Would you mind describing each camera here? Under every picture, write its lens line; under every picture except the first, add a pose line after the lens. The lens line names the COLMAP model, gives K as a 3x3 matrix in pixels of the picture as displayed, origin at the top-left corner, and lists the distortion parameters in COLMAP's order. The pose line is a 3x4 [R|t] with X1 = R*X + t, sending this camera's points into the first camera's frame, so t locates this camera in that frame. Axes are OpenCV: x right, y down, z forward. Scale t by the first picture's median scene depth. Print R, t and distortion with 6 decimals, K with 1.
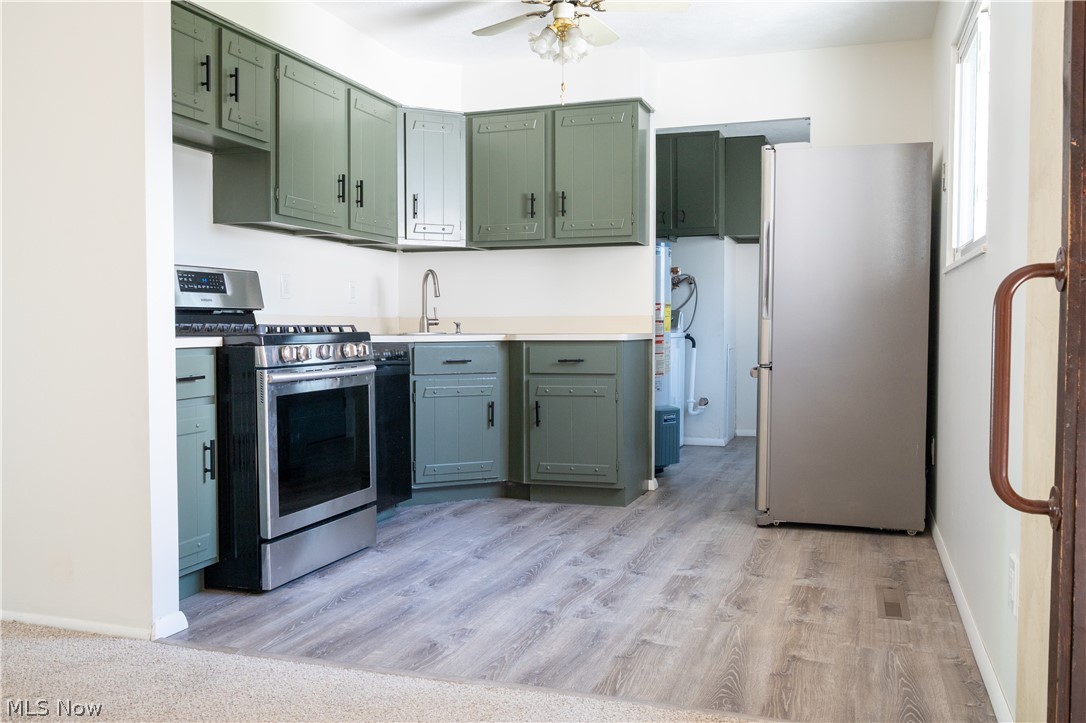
lens RADIAL K [[870.1, 0, 543.0], [0, 870.1, 361.5], [0, 0, 1]] dist [0.001212, 0.000321]
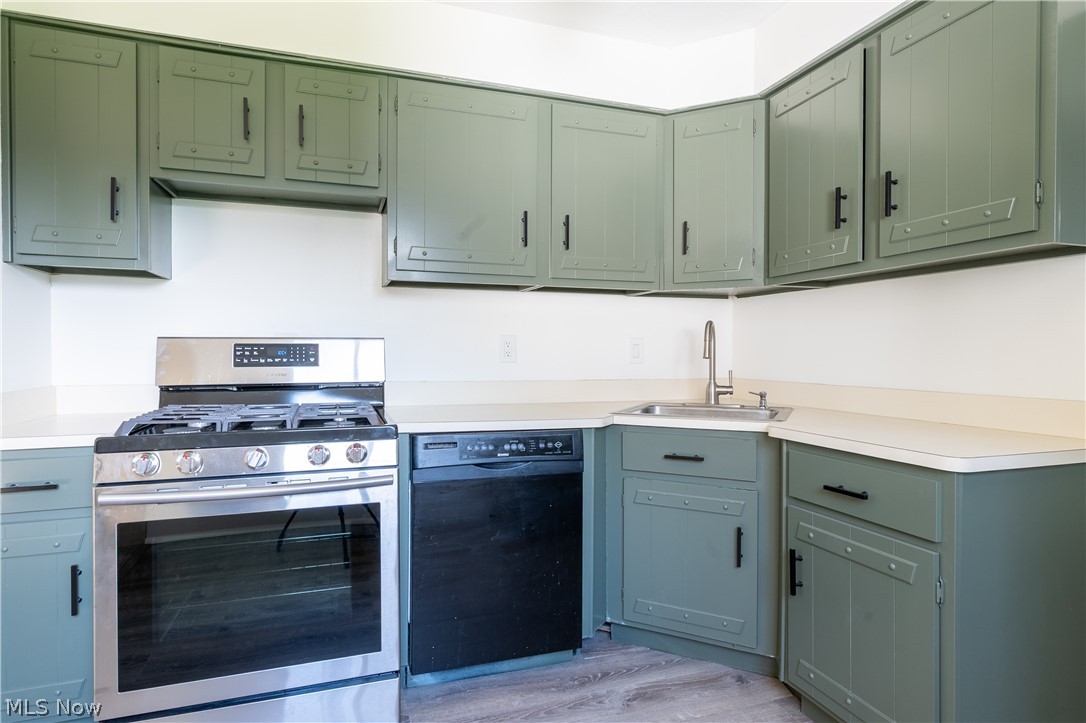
lens RADIAL K [[580.3, 0, 543.0], [0, 580.3, 361.5], [0, 0, 1]] dist [-0.001787, -0.000683]
pose [[0.620315, 0.017139, -0.784166, 0.177549], [-0.037046, 0.999286, -0.007465, -0.064698], [0.783478, 0.033681, 0.620506, 0.605990]]
